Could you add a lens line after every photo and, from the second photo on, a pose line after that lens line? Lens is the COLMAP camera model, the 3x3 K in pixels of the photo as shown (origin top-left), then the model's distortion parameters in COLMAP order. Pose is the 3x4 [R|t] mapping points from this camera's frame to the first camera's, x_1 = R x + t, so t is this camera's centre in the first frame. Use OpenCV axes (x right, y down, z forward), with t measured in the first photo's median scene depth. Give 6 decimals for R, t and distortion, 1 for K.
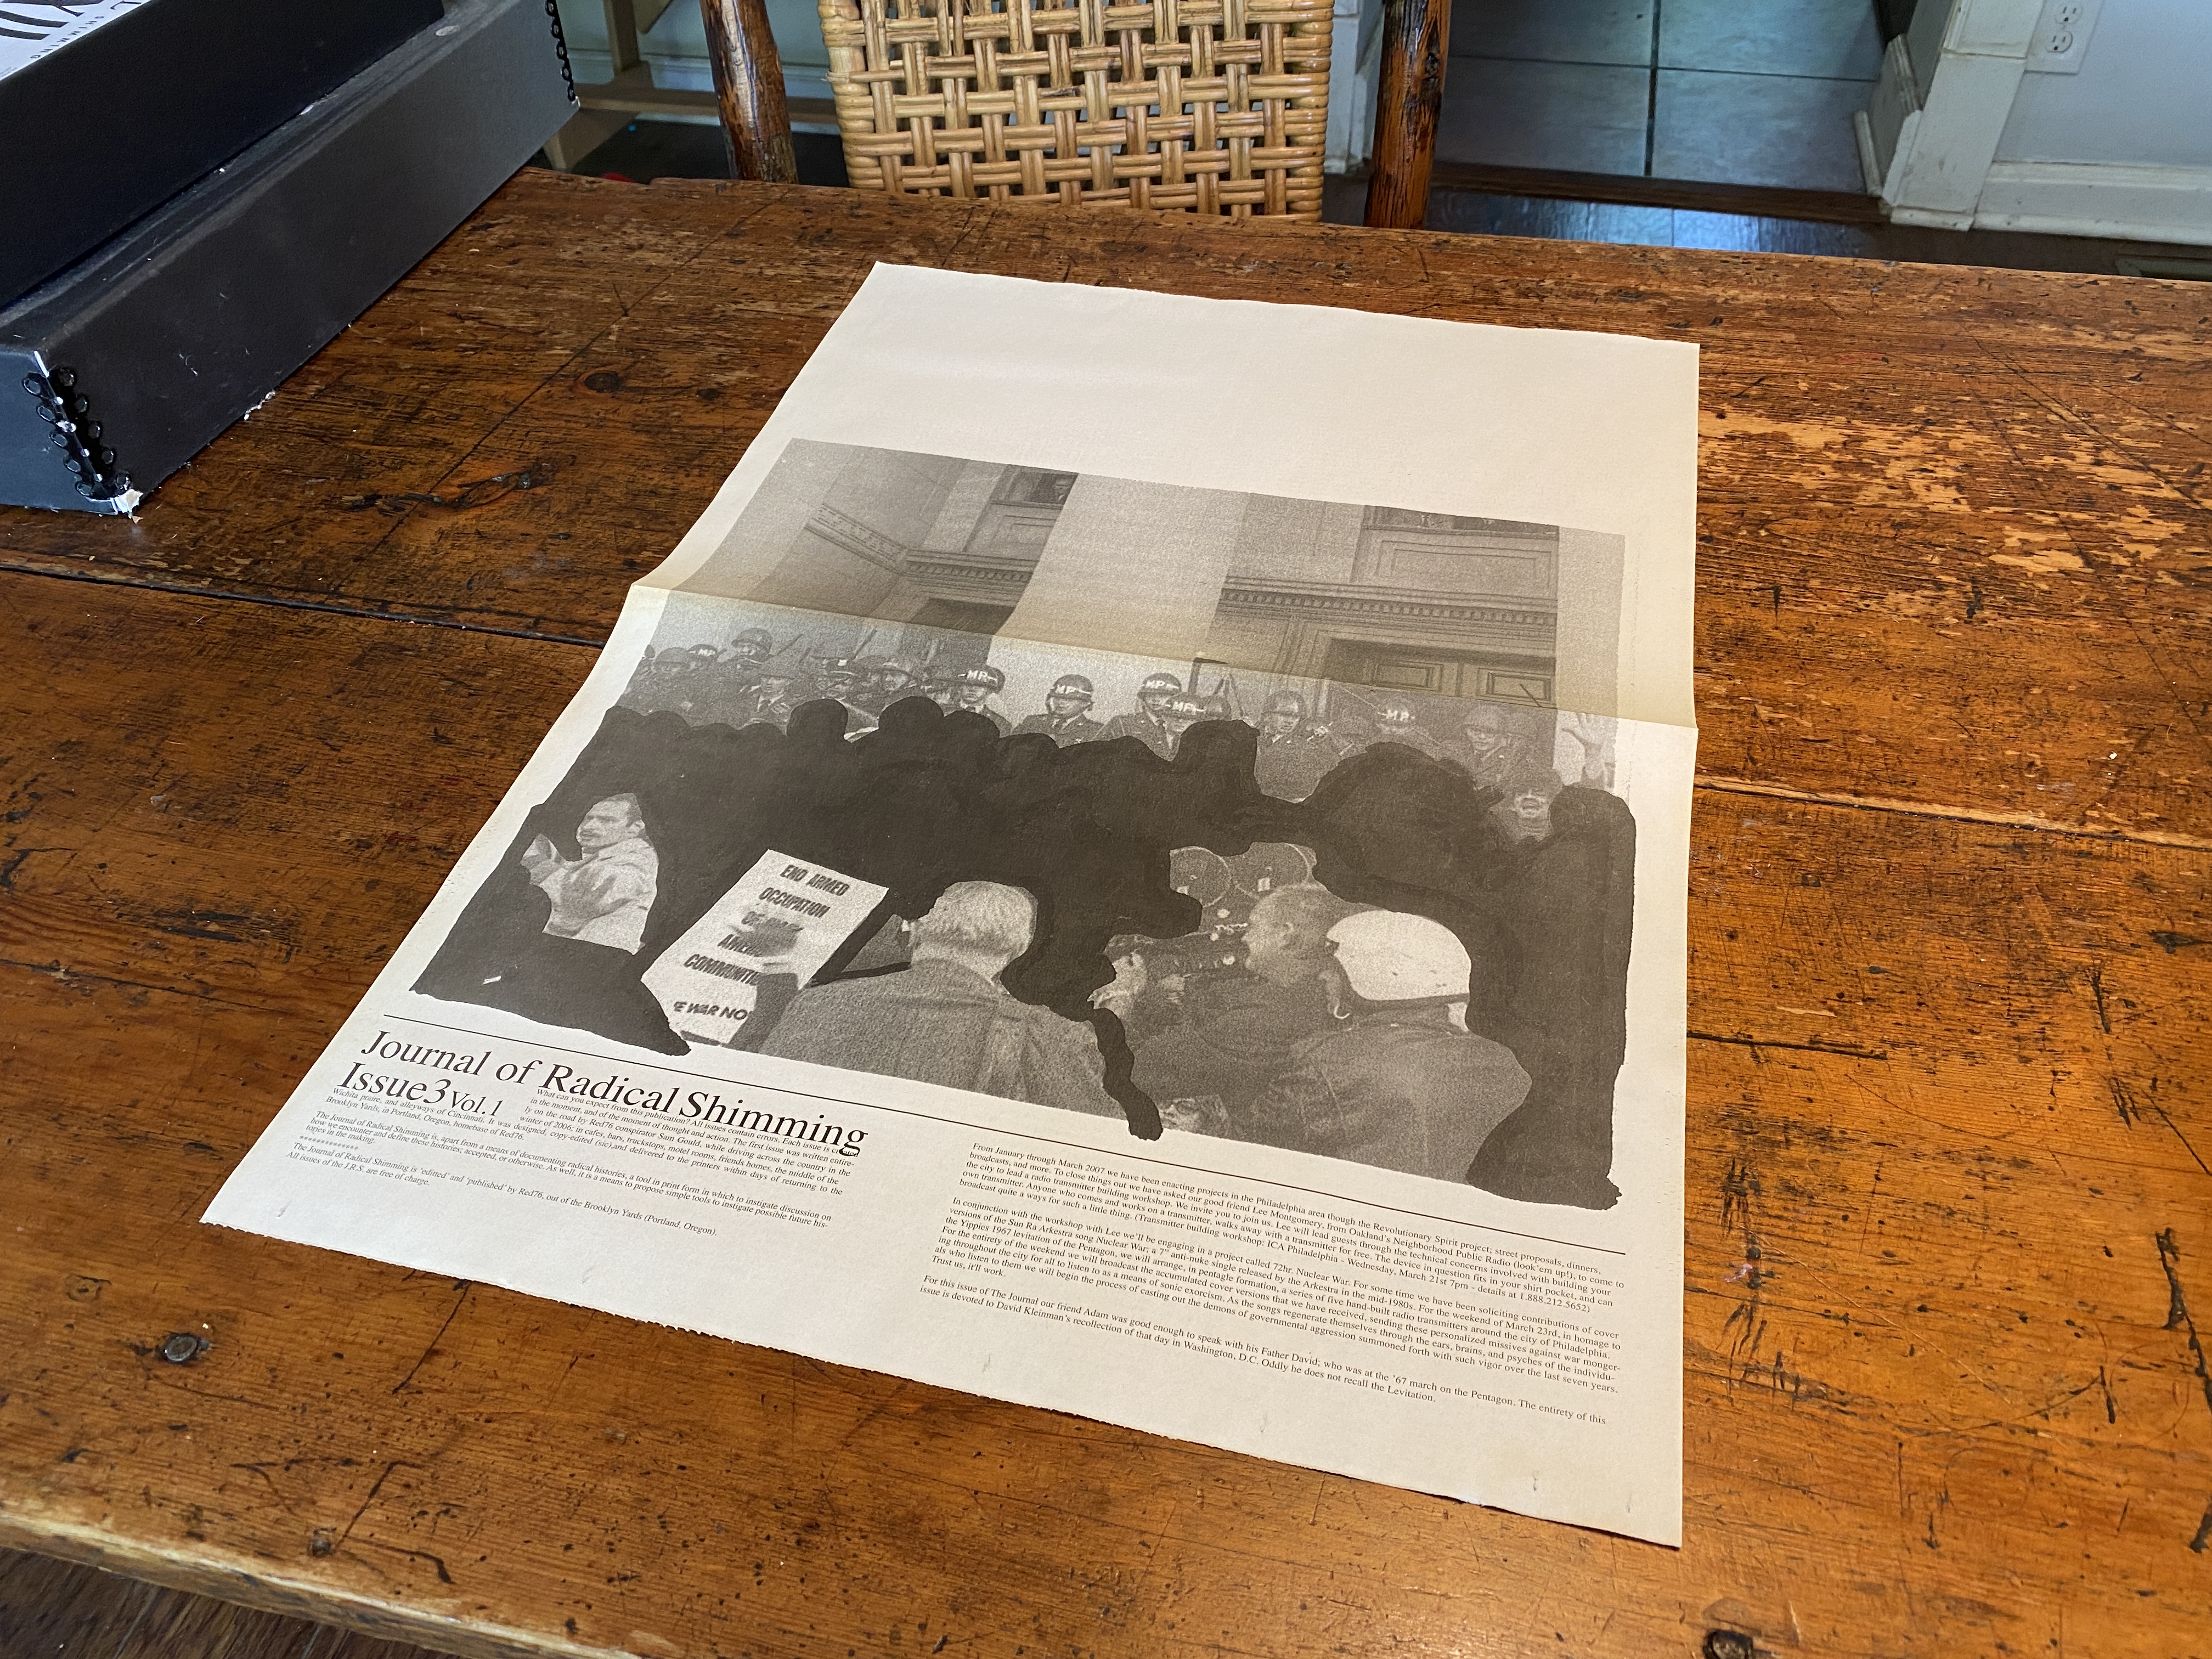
lens RADIAL K [[1727.3, 0, 1112.9], [0, 1727.3, 816.1], [0, 0, 1]] dist [-0.004637, 0.005046]
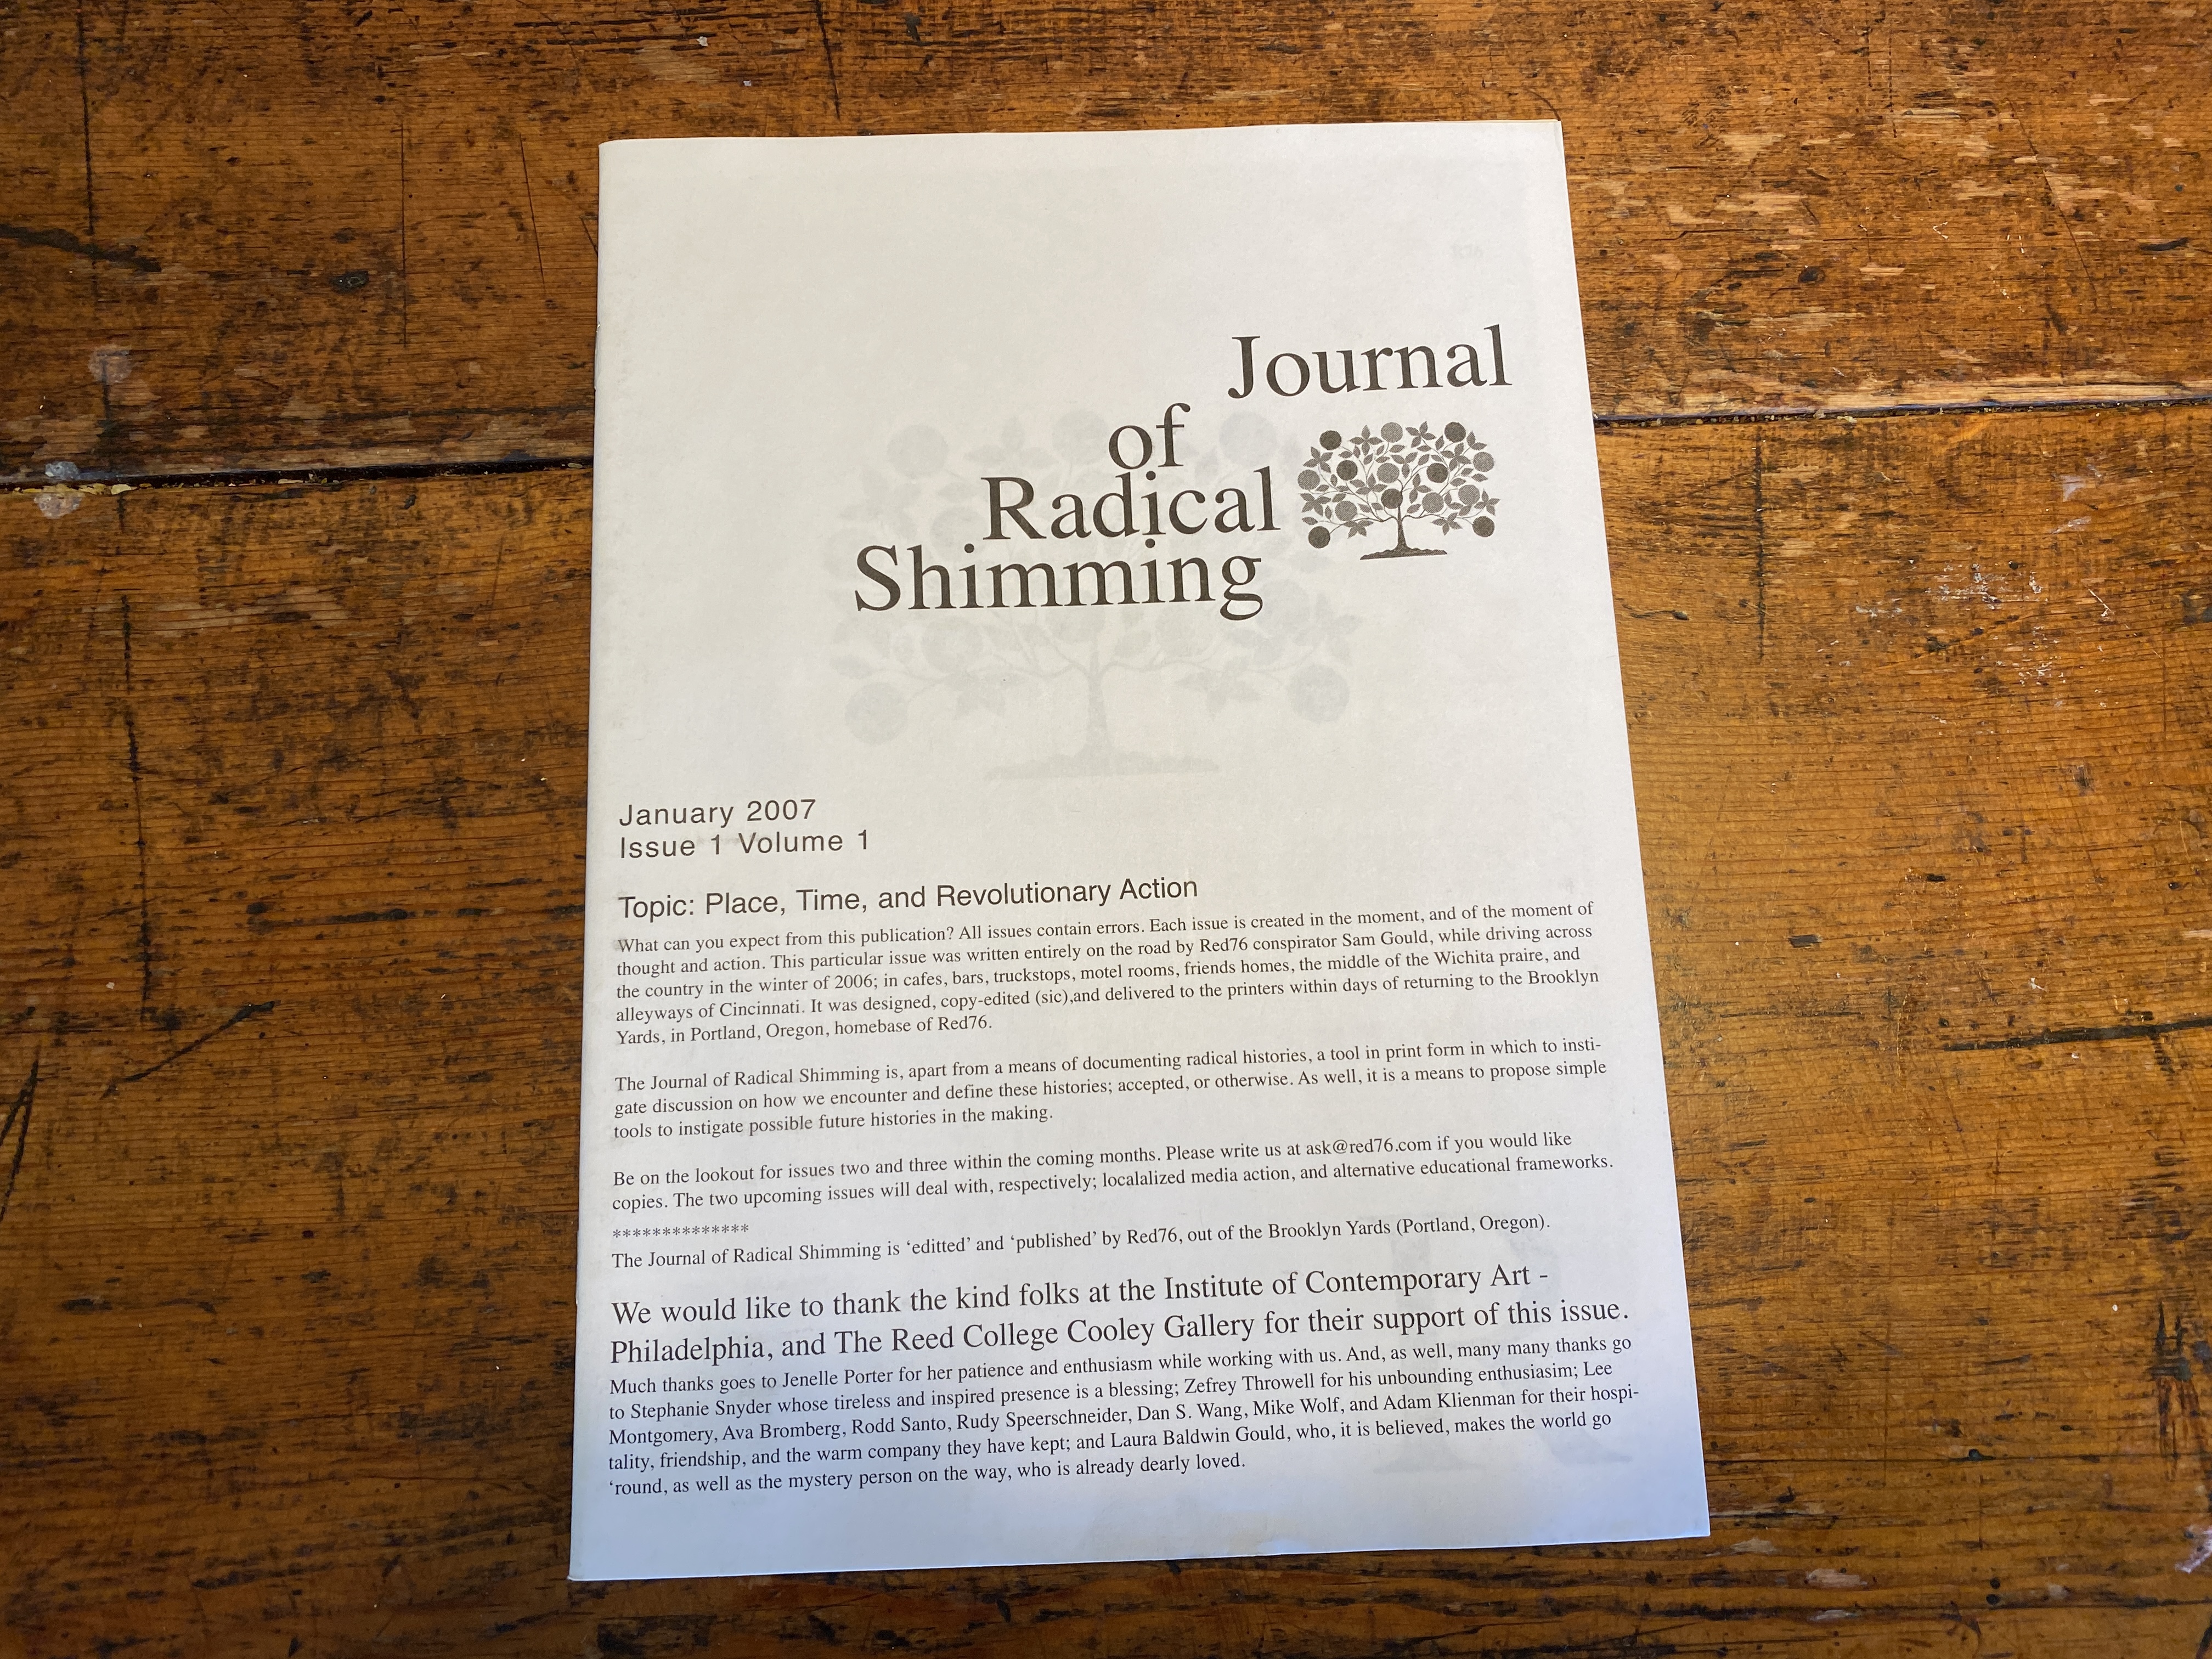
lens RADIAL K [[1727.3, 0, 1110.1], [0, 1727.3, 817.1], [0, 0, 1]] dist [-0.004637, 0.005046]
pose [[0.964357, -0.248370, 0.091254, 0.008906], [0.157611, 0.816195, 0.555864, -0.201217], [-0.212541, -0.521668, 0.826250, 0.455970]]
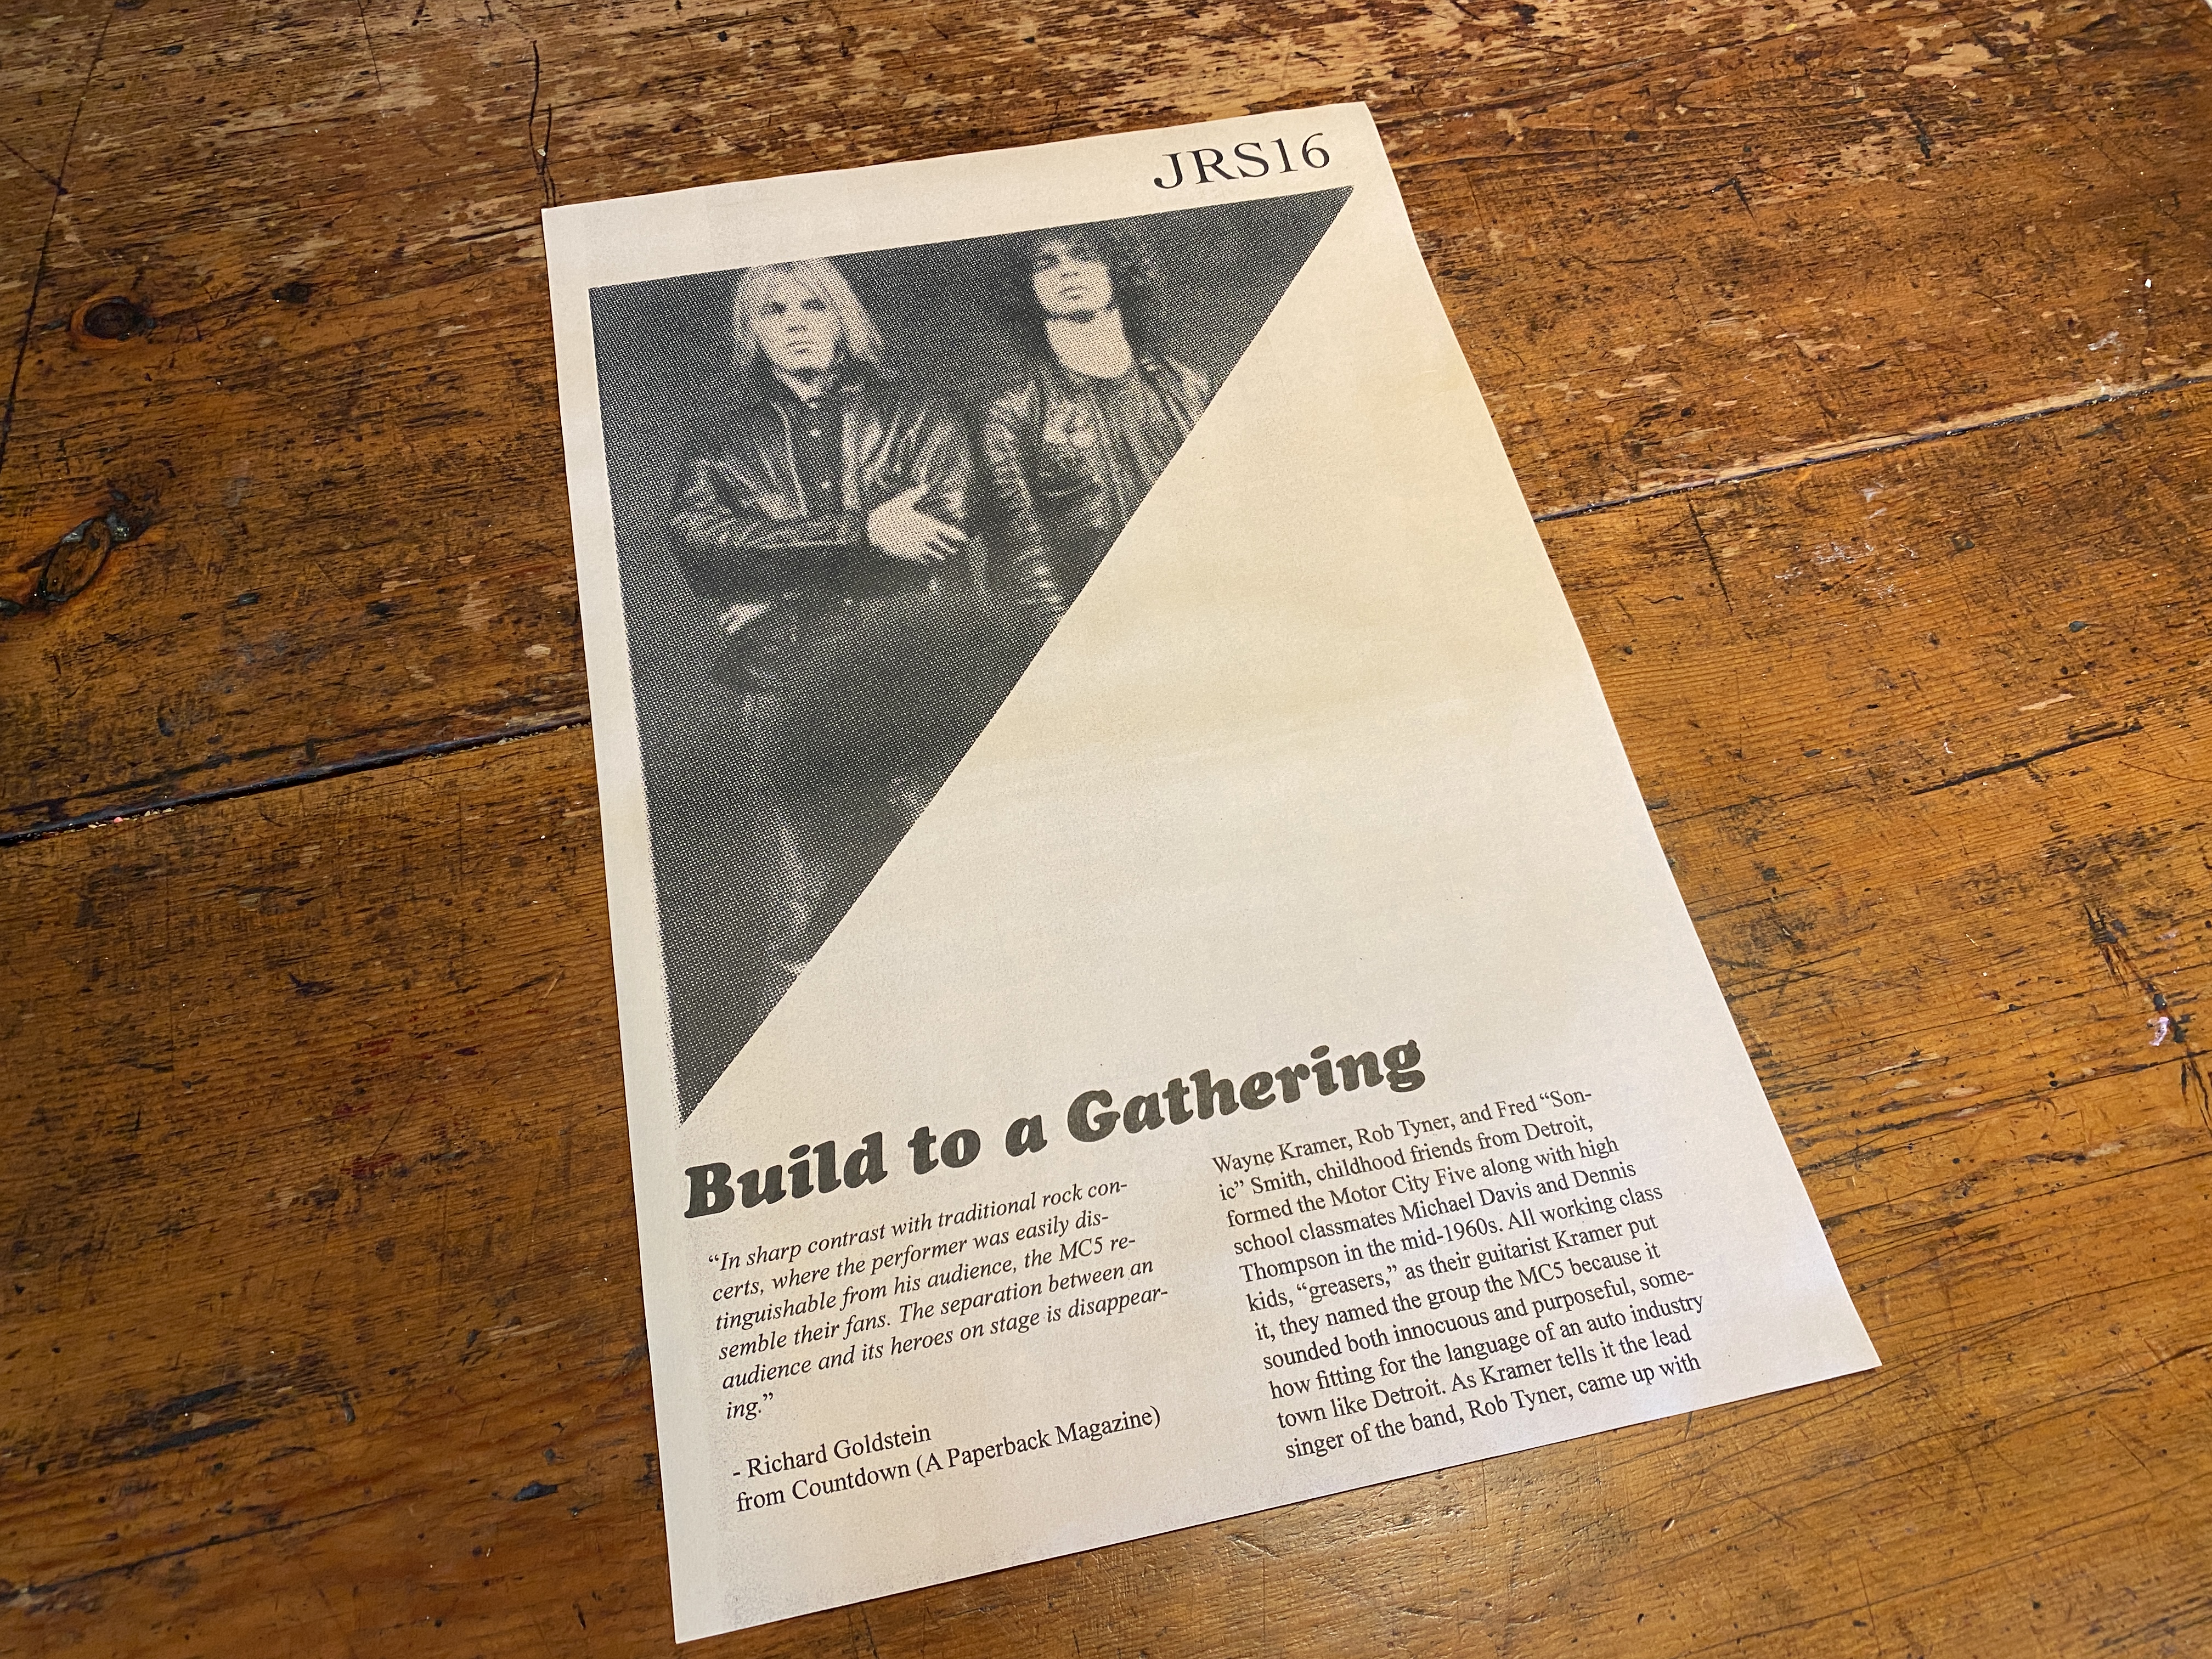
lens RADIAL K [[1727.3, 0, 1103.5], [0, 1727.3, 819.0], [0, 0, 1]] dist [-0.004637, 0.005046]
pose [[0.882825, -0.388287, 0.264298, -0.227678], [0.291480, 0.894127, 0.339965, -0.211467], [-0.368320, -0.223092, 0.902536, 0.237743]]
